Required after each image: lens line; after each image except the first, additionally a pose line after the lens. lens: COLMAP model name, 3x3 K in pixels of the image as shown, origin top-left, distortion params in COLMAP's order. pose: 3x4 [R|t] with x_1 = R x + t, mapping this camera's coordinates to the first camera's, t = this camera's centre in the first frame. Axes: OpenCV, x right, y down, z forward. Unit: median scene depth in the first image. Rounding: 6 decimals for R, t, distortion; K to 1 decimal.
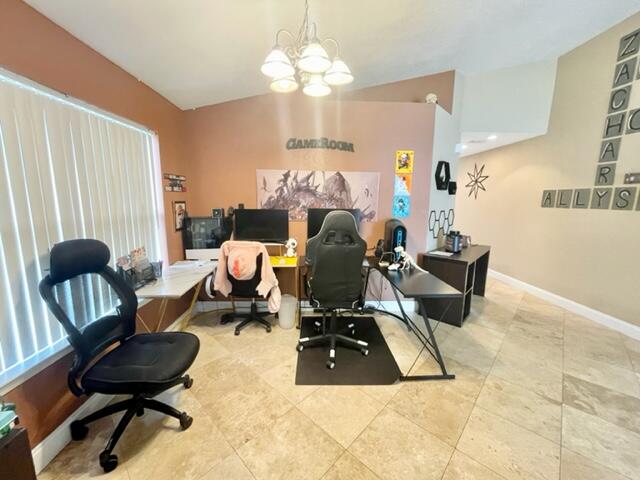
lens RADIAL K [[259.7, 0, 319.6], [0, 259.7, 239.7], [0, 0, 1]] dist [0.002878, 0.000263]
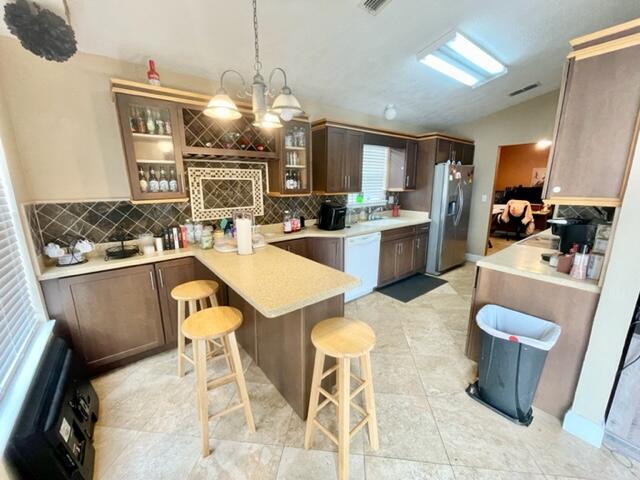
lens RADIAL K [[259.7, 0, 321.7], [0, 259.7, 238.9], [0, 0, 1]] dist [0.002878, 0.000263]
pose [[0.600923, 0.162232, -0.782670, 0.516999], [-0.108325, 0.986681, 0.121349, 0.245823], [0.791932, 0.011861, 0.610494, -1.791973]]
